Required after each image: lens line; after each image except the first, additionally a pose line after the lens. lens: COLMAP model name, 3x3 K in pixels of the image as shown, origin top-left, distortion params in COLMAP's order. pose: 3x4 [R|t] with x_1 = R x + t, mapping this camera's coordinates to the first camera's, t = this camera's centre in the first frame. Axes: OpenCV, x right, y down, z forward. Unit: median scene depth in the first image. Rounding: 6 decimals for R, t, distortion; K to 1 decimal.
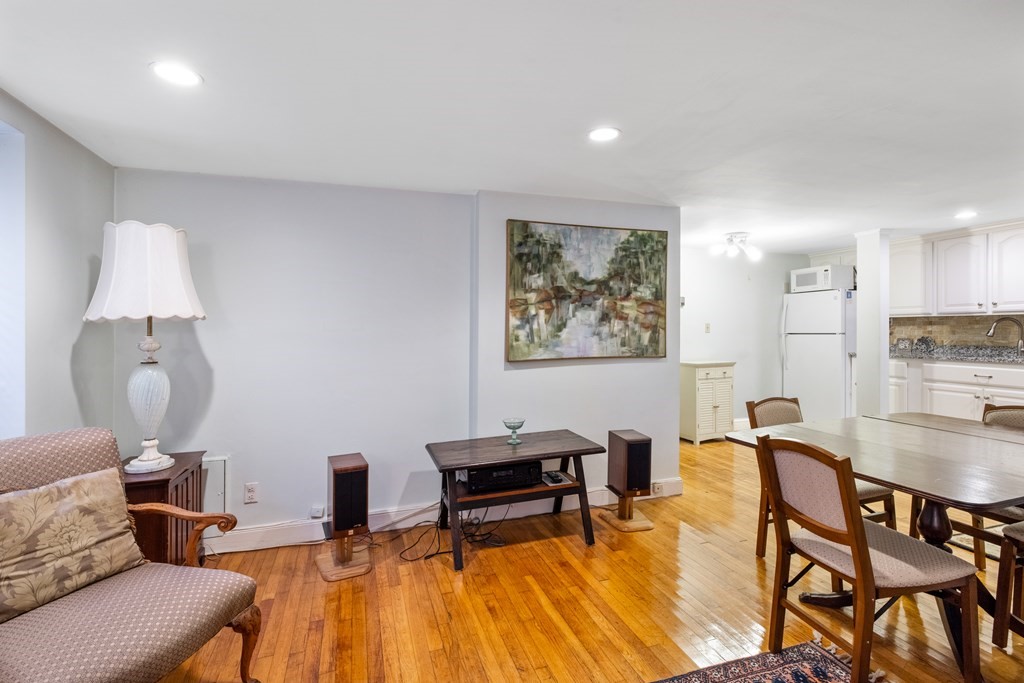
lens RADIAL K [[463.1, 0, 509.0], [0, 463.1, 327.3], [0, 0, 1]] dist [-0.012741, 0.004945]
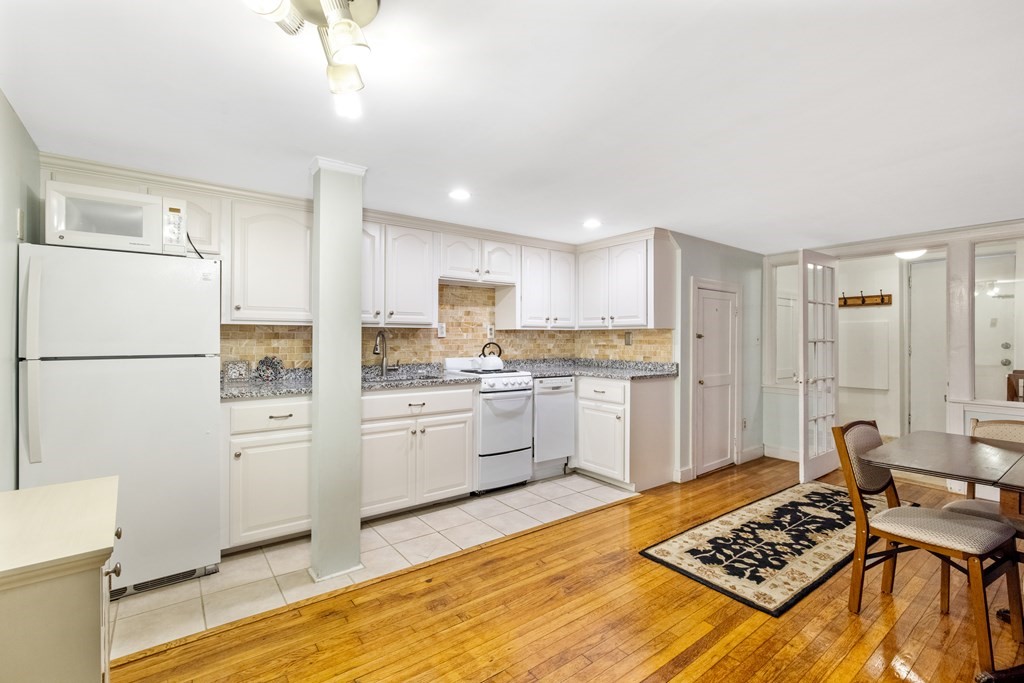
lens RADIAL K [[463.1, 0, 506.0], [0, 463.1, 337.8], [0, 0, 1]] dist [-0.012741, 0.004945]
pose [[-0.327969, 0.012123, 0.944611, 0.282675], [-0.002160, 0.999905, -0.013583, 0.003009], [-0.944686, -0.006495, -0.327912, 1.357585]]
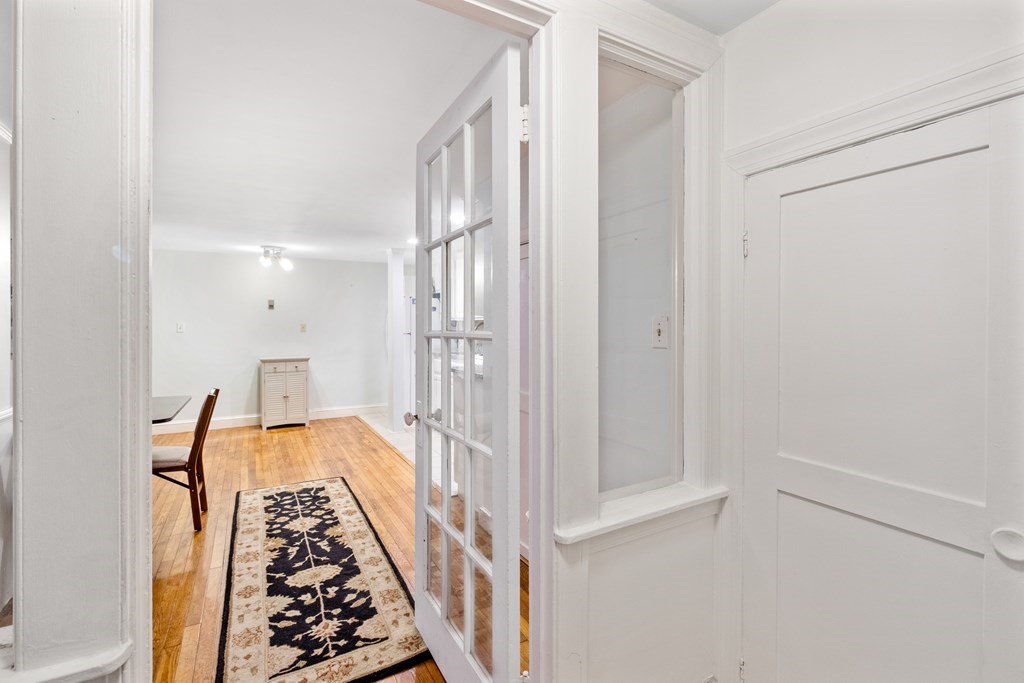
lens RADIAL K [[463.1, 0, 510.0], [0, 463.1, 318.5], [0, 0, 1]] dist [-0.012741, 0.004945]
pose [[0.979451, 0.013580, 0.201227, 1.146311], [-0.011421, 0.999864, -0.011887, -0.021167], [-0.201361, 0.009345, 0.979473, -0.351040]]
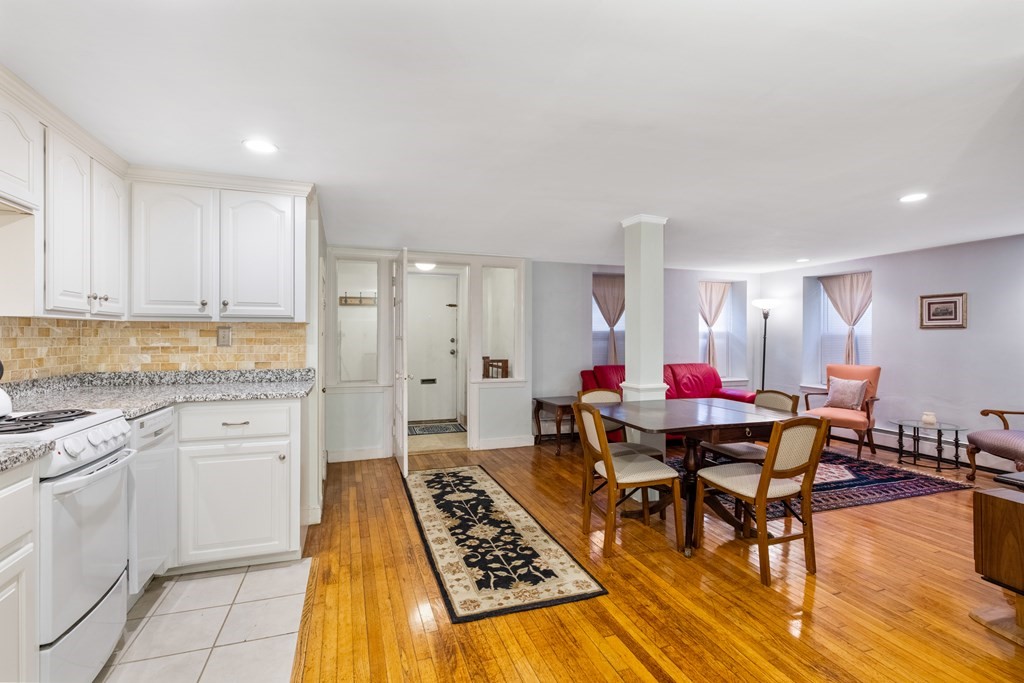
lens RADIAL K [[463.1, 0, 516.0], [0, 463.1, 336.0], [0, 0, 1]] dist [-0.012741, 0.004945]
pose [[-0.999088, 0.008717, -0.041800, 0.914042], [0.008823, 0.999958, -0.002347, -0.007569], [0.041778, -0.002714, -0.999123, 1.480567]]
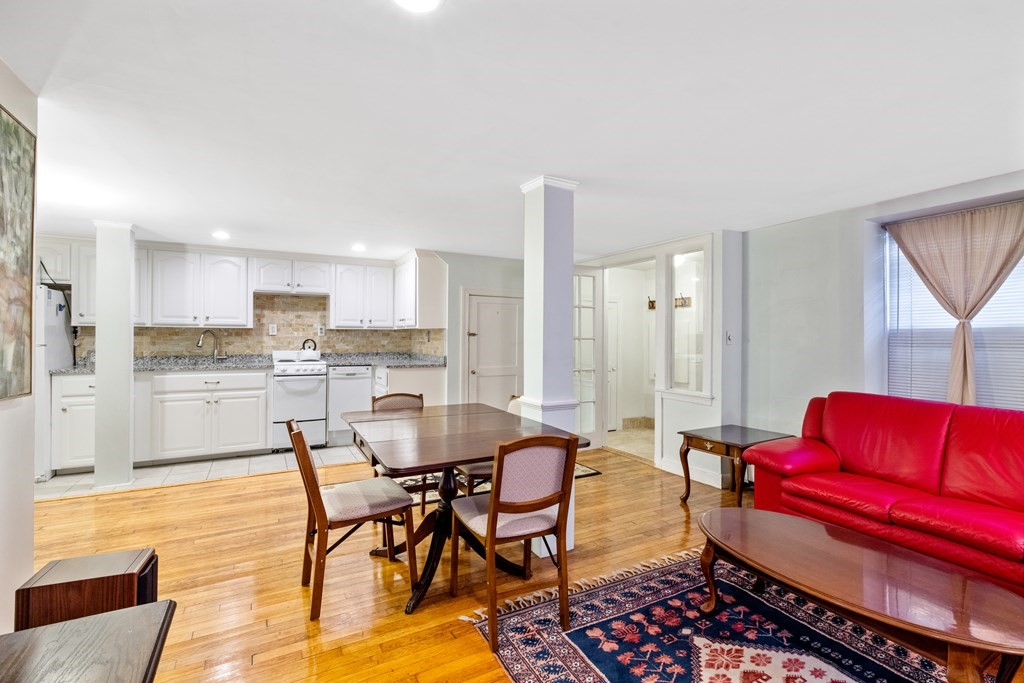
lens RADIAL K [[463.1, 0, 507.3], [0, 463.1, 348.0], [0, 0, 1]] dist [-0.012741, 0.004945]
pose [[-0.186153, -0.012081, 0.982447, -0.233177], [-0.006454, 0.999918, 0.011073, 0.007469], [-0.982500, -0.004279, -0.186215, 0.617630]]
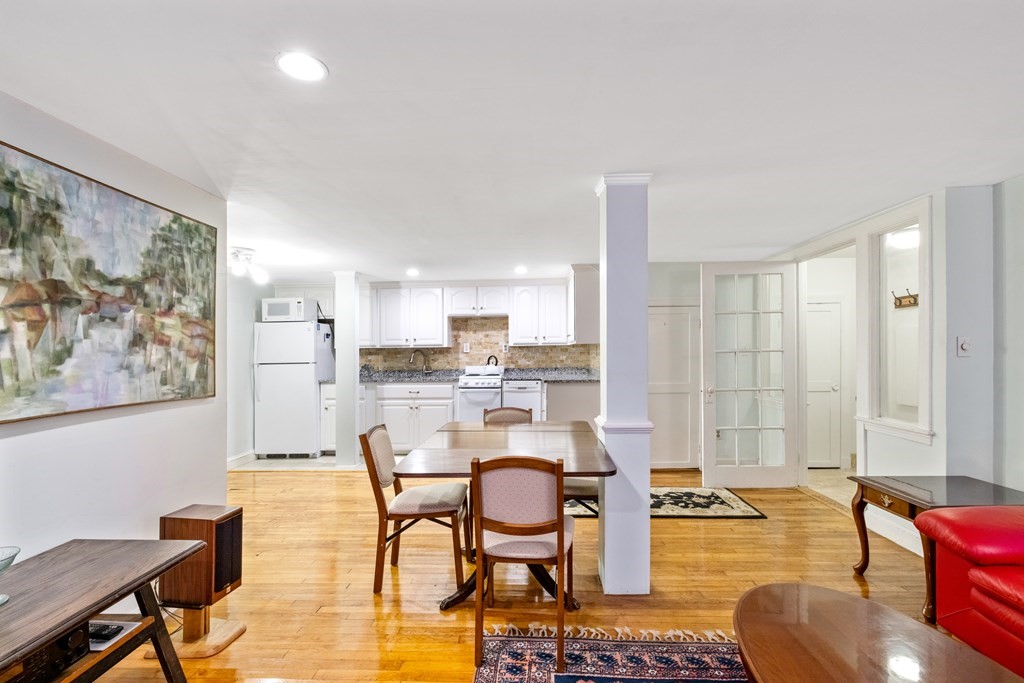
lens RADIAL K [[463.1, 0, 508.2], [0, 463.1, 361.3], [0, 0, 1]] dist [-0.012741, 0.004945]
pose [[0.354401, -0.011055, 0.935028, -0.196154], [0.006027, 0.999936, 0.009538, 0.003699], [-0.935074, 0.002255, 0.354445, 0.299552]]
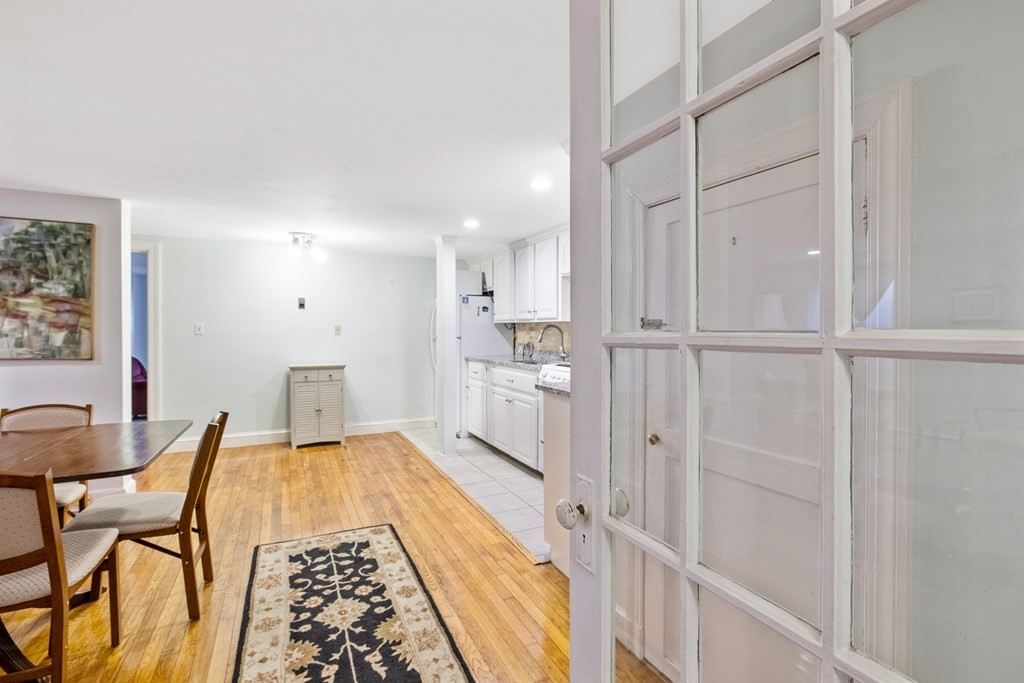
lens RADIAL K [[463.1, 0, 511.4], [0, 463.1, 328.8], [0, 0, 1]] dist [-0.012741, 0.004945]
pose [[0.989205, 0.015364, 0.145727, 1.067460], [-0.015919, 0.999870, 0.002637, -0.013481], [-0.145668, -0.004929, 0.989321, -0.036318]]
